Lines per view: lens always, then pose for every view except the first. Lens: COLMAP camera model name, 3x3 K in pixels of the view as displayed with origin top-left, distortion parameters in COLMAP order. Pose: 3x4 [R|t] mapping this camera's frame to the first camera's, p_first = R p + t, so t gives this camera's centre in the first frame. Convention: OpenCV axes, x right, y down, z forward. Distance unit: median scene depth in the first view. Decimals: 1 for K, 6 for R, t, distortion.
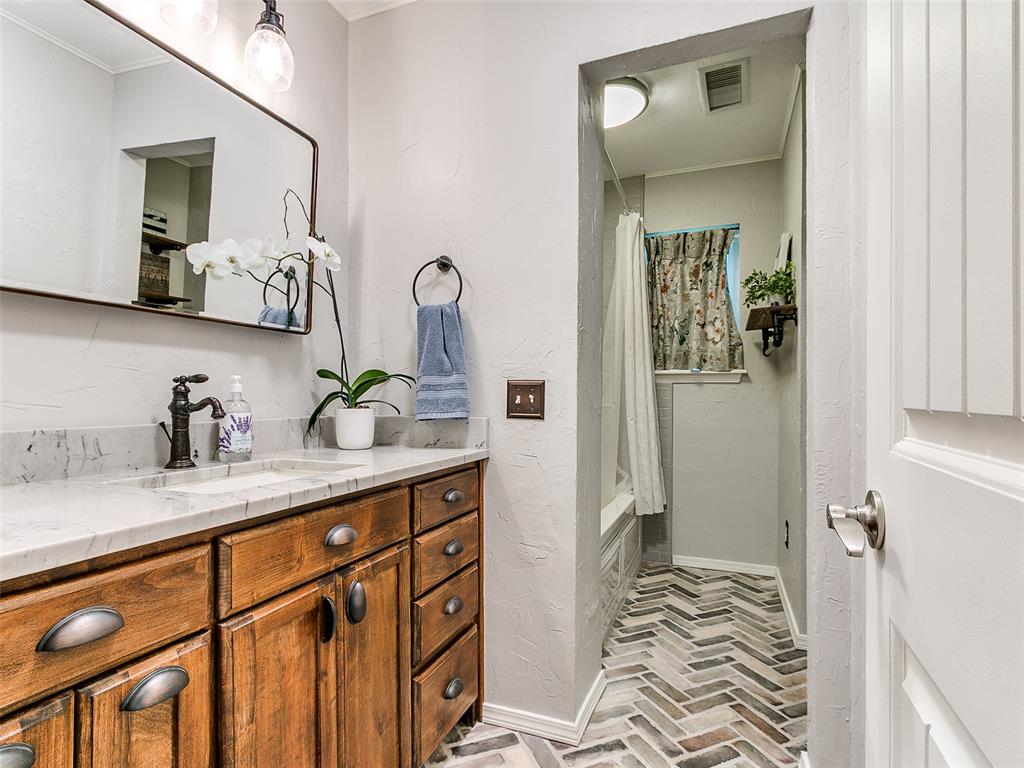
lens RADIAL K [[523.5, 0, 503.3], [0, 523.5, 392.6], [0, 0, 1]] dist [0.001821, -0.000282]
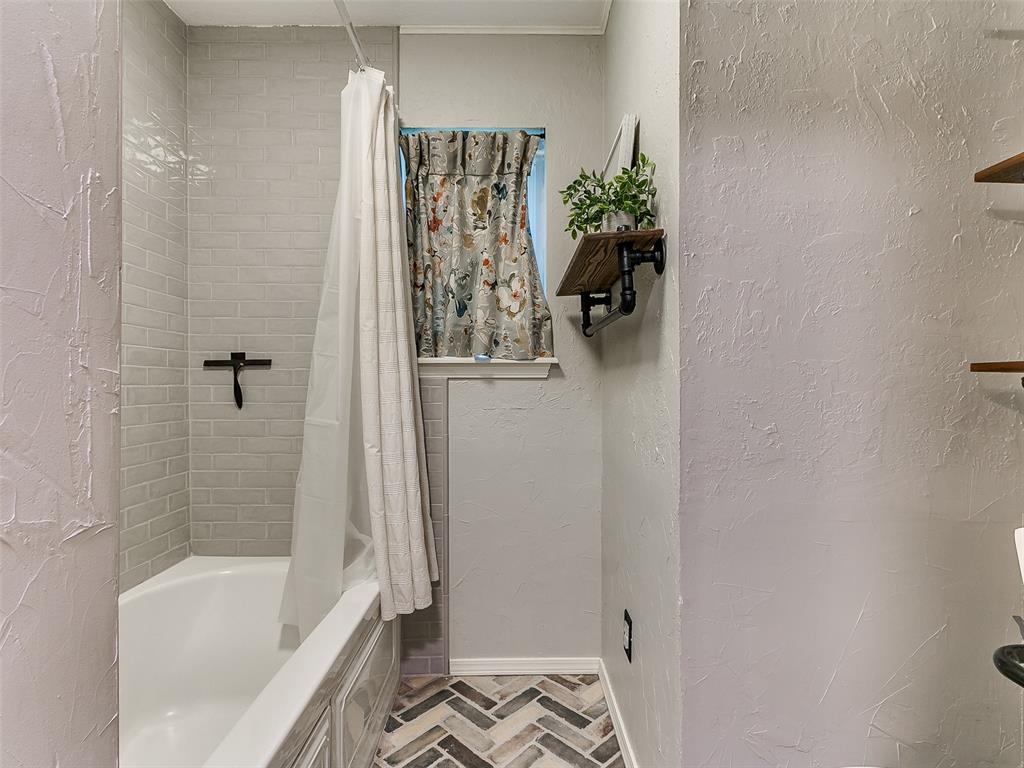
lens RADIAL K [[523.5, 0, 512.7], [0, 523.5, 384.6], [0, 0, 1]] dist [0.001821, -0.000282]
pose [[0.921506, -0.010064, 0.388235, 0.162414], [0.007507, 0.999939, 0.008102, -0.016509], [-0.388293, -0.004552, 0.921525, 0.424043]]
